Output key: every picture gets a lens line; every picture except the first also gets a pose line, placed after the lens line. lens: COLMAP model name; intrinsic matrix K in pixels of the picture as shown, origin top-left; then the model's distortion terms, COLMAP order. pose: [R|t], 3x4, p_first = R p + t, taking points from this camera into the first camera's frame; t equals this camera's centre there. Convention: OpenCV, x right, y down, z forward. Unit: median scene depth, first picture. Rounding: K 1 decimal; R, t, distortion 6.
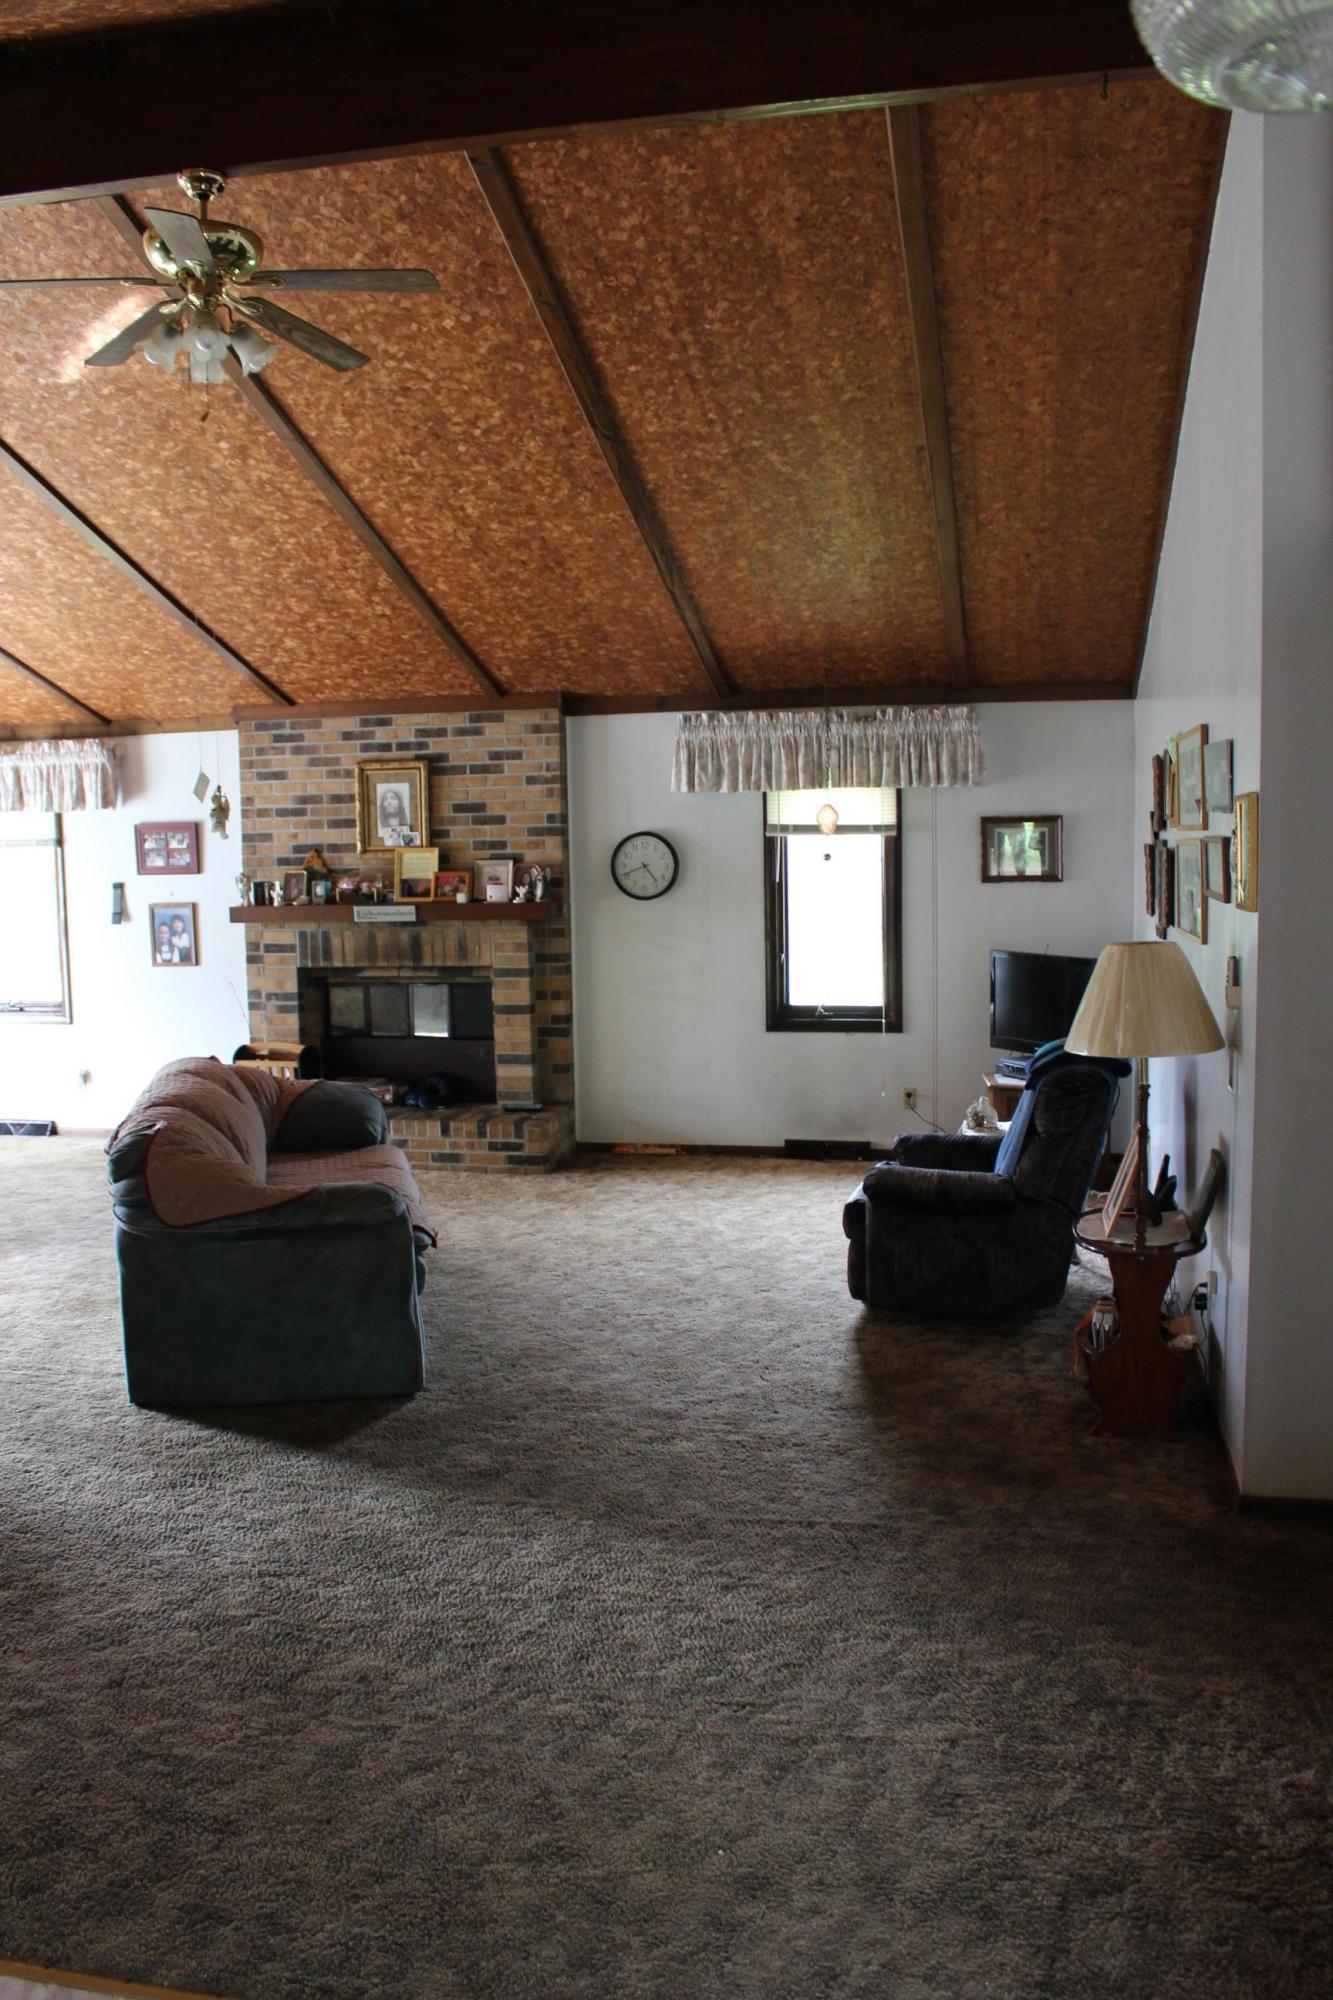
lens RADIAL K [[1639.8, 0, 671.9], [0, 1639.8, 1021.4], [0, 0, 1]] dist [-0.162299, 0.131950]
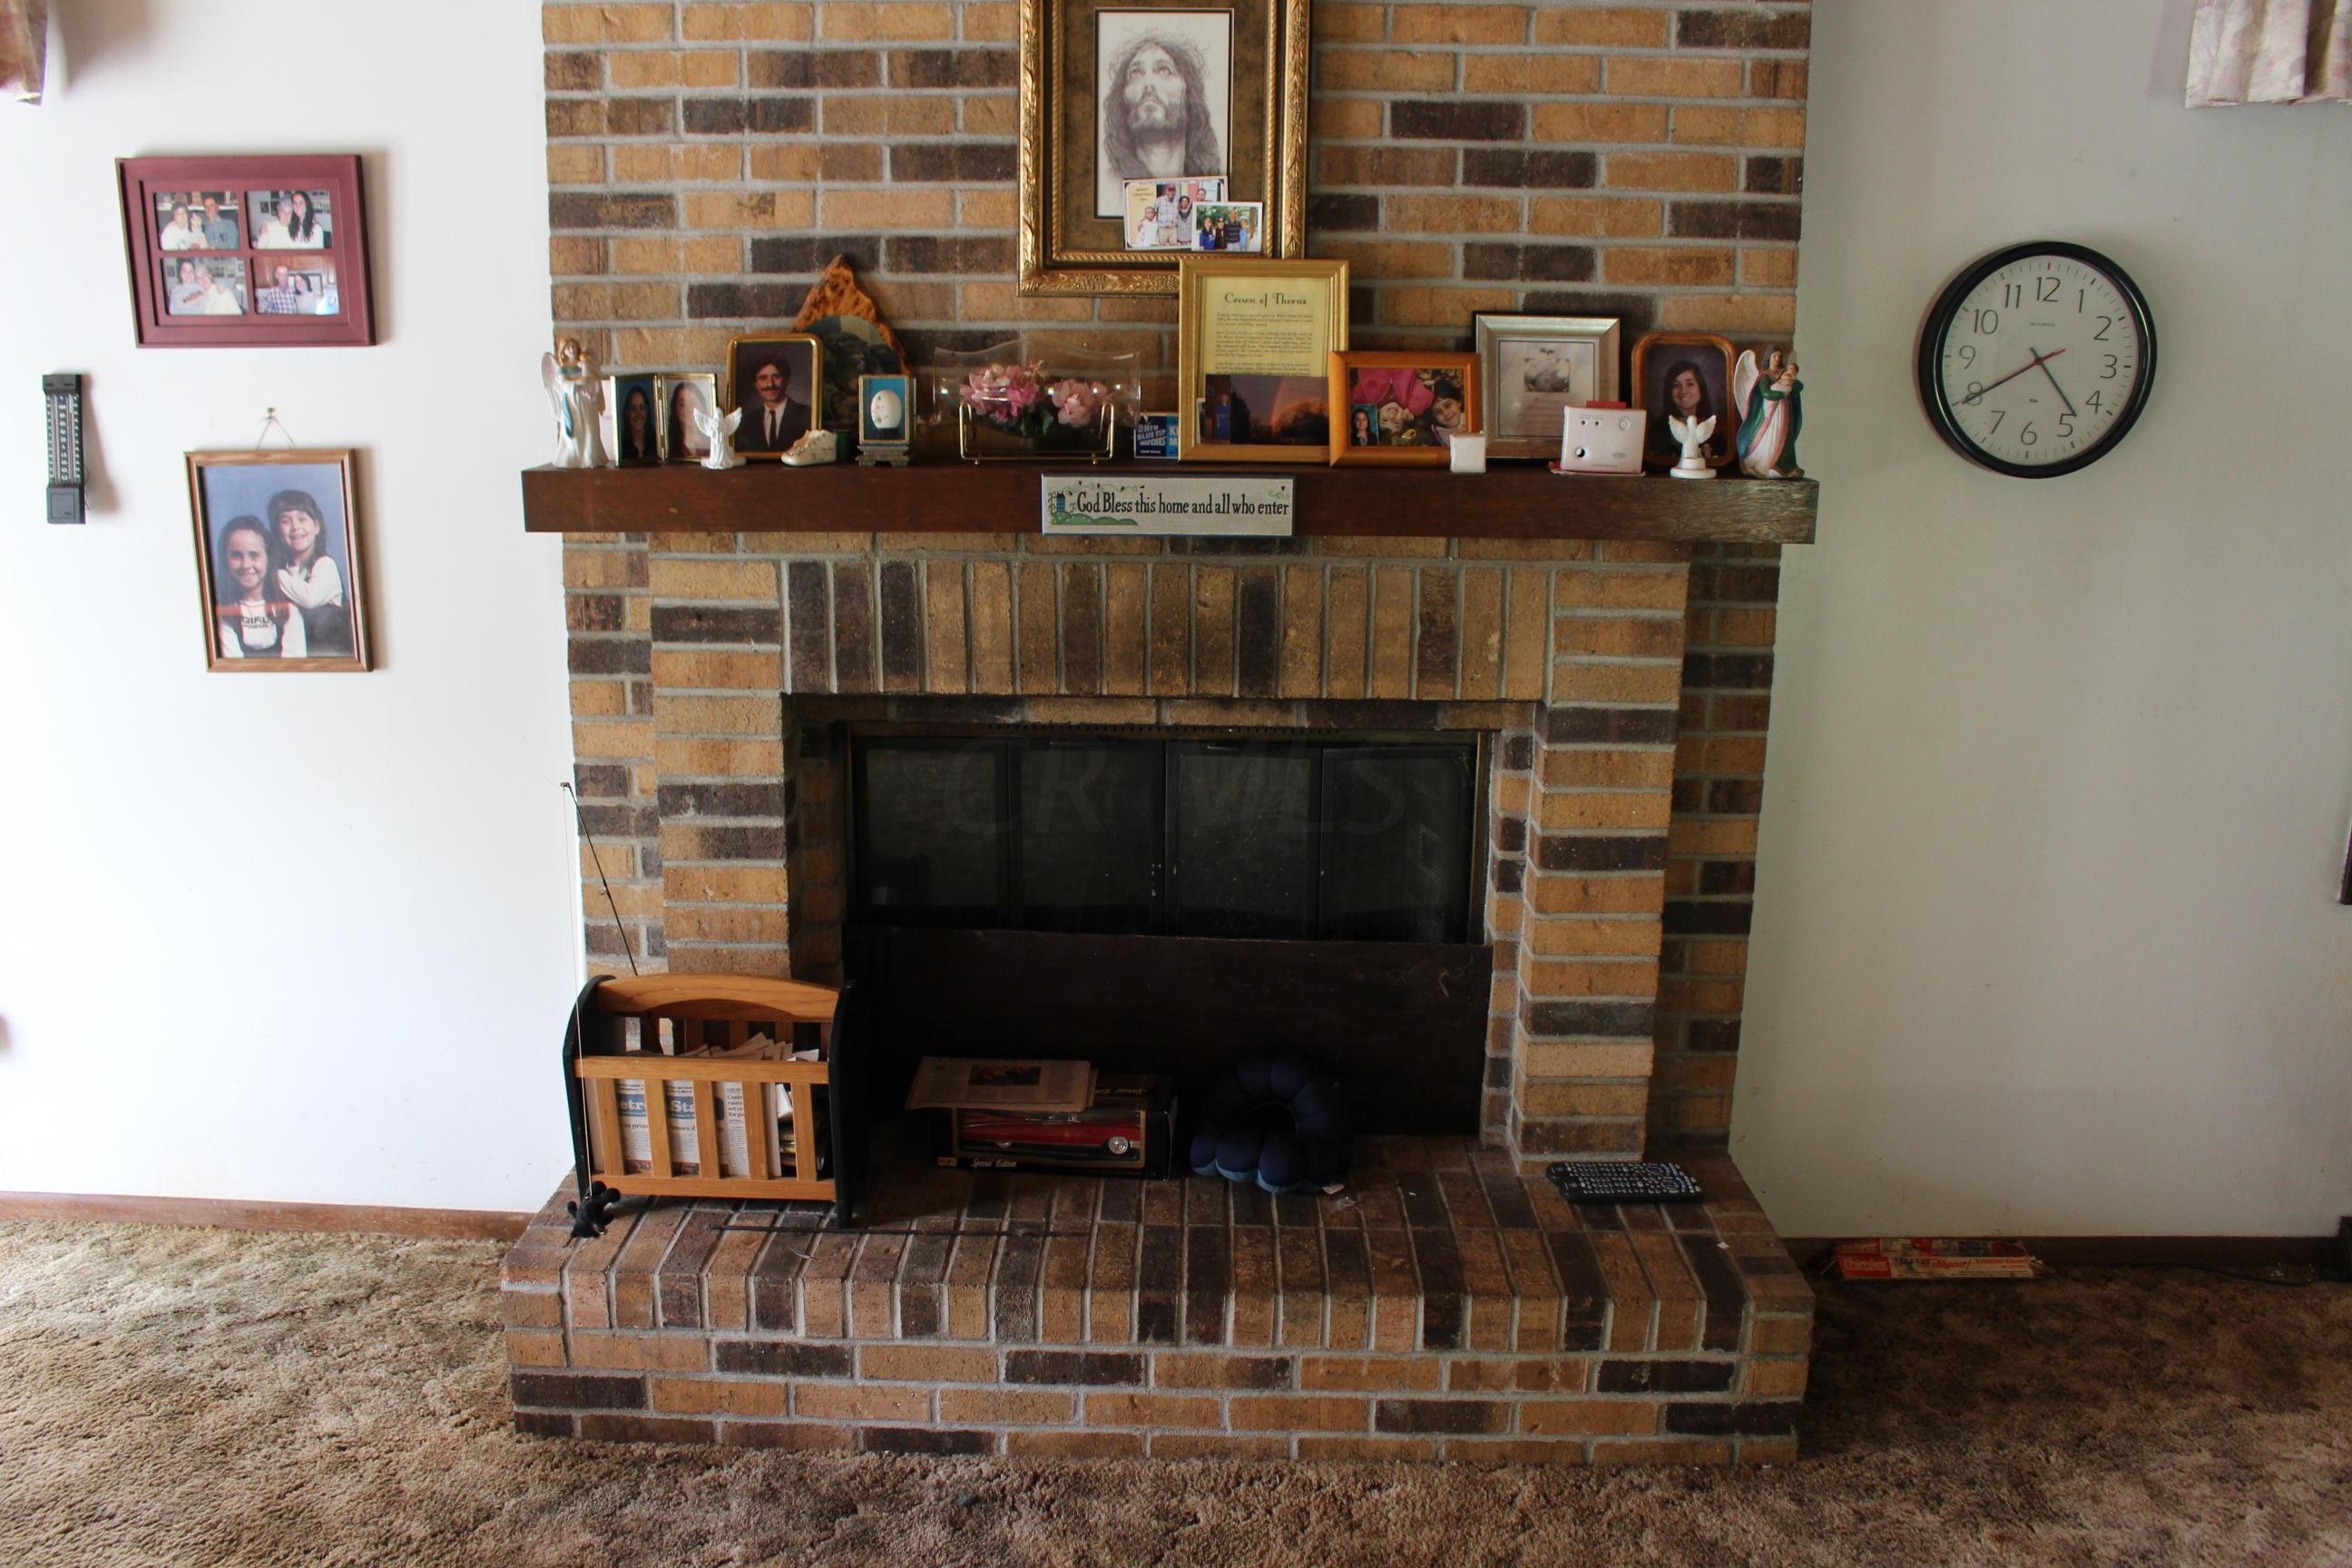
lens RADIAL K [[1930.0, 0, 1151.4], [0, 1930.0, 787.7], [0, 0, 1]] dist [-0.157849, 0.124993]
pose [[0.982404, -0.018200, 0.185881, -0.235745], [-0.003968, 0.992982, 0.118200, -0.057394], [-0.186728, -0.116857, 0.975437, 0.690906]]
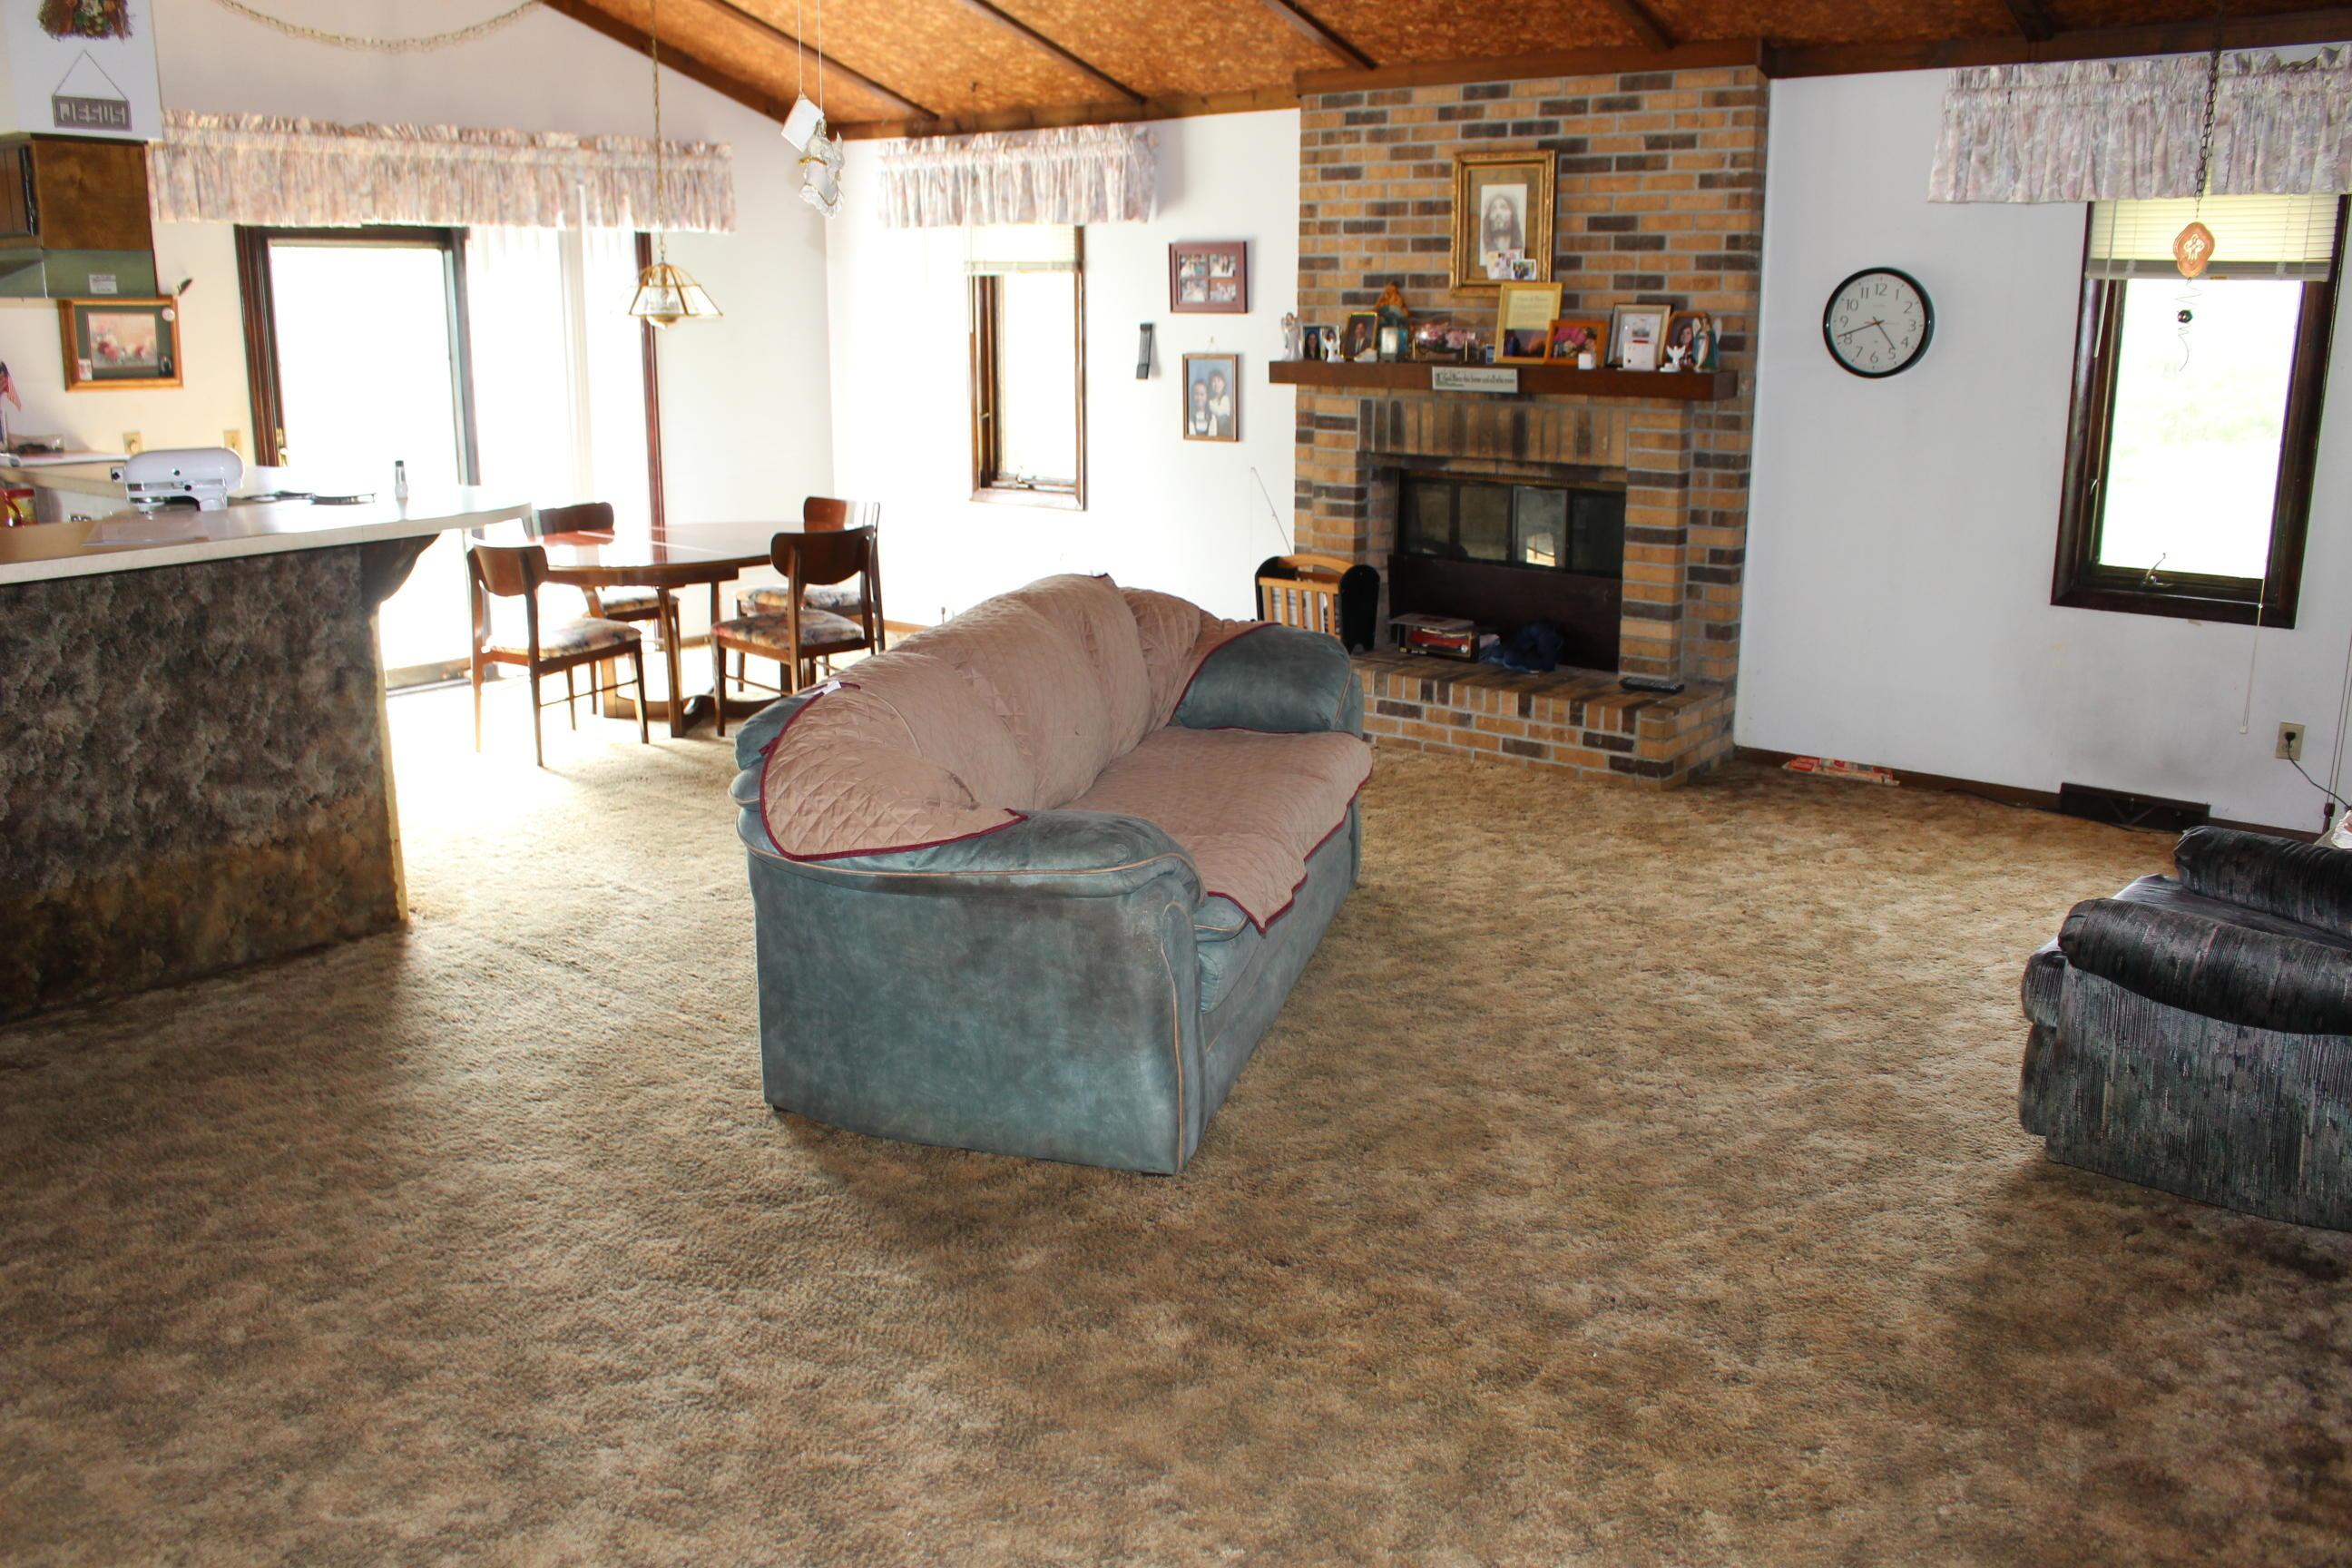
lens RADIAL K [[1930.0, 0, 1151.4], [0, 1930.0, 787.7], [0, 0, 1]] dist [-0.157849, 0.124993]
pose [[0.888399, 0.126917, -0.441180, 0.075374], [-0.064731, 0.986055, 0.153316, -0.011755], [0.454486, -0.107648, 0.884225, 0.220298]]
